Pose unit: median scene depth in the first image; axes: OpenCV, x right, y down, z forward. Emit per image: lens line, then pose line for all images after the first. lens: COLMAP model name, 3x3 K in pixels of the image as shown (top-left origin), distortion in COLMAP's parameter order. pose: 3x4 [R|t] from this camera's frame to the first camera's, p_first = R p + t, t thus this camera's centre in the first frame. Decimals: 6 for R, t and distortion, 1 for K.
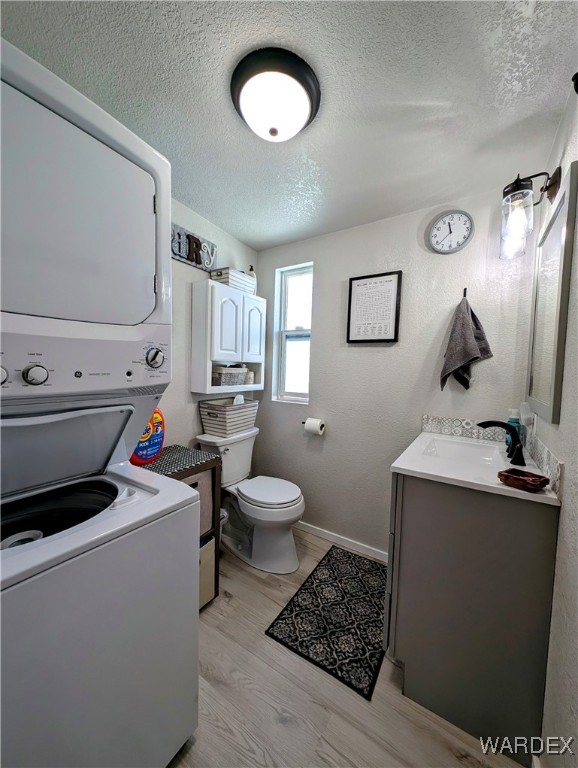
lens RADIAL K [[288.0, 0, 289.0], [0, 288.0, 384.0], [0, 0, 1]] dist [0.001613, -0.004159]
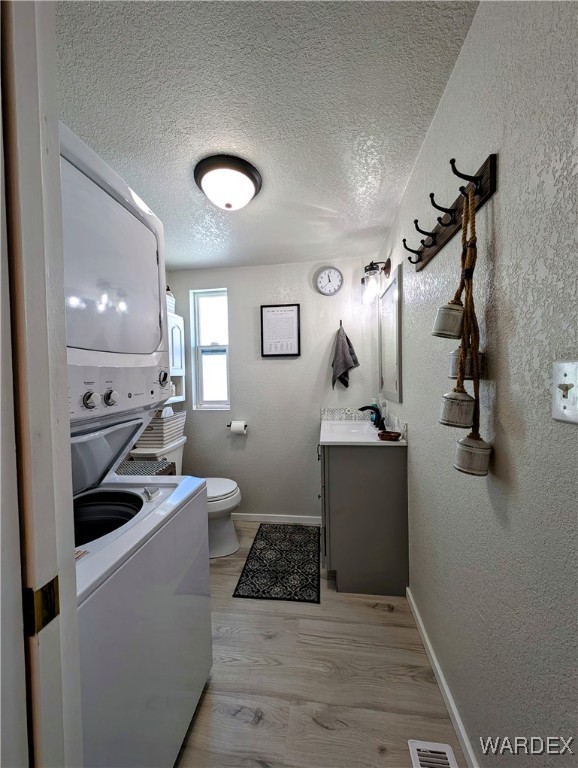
lens RADIAL K [[288.0, 0, 289.0], [0, 288.0, 384.0], [0, 0, 1]] dist [0.001613, -0.004159]
pose [[0.894880, -0.059553, 0.442316, -0.277630], [0.069289, 0.997579, -0.005871, -0.011600], [-0.440896, 0.035901, 0.896840, -0.184245]]
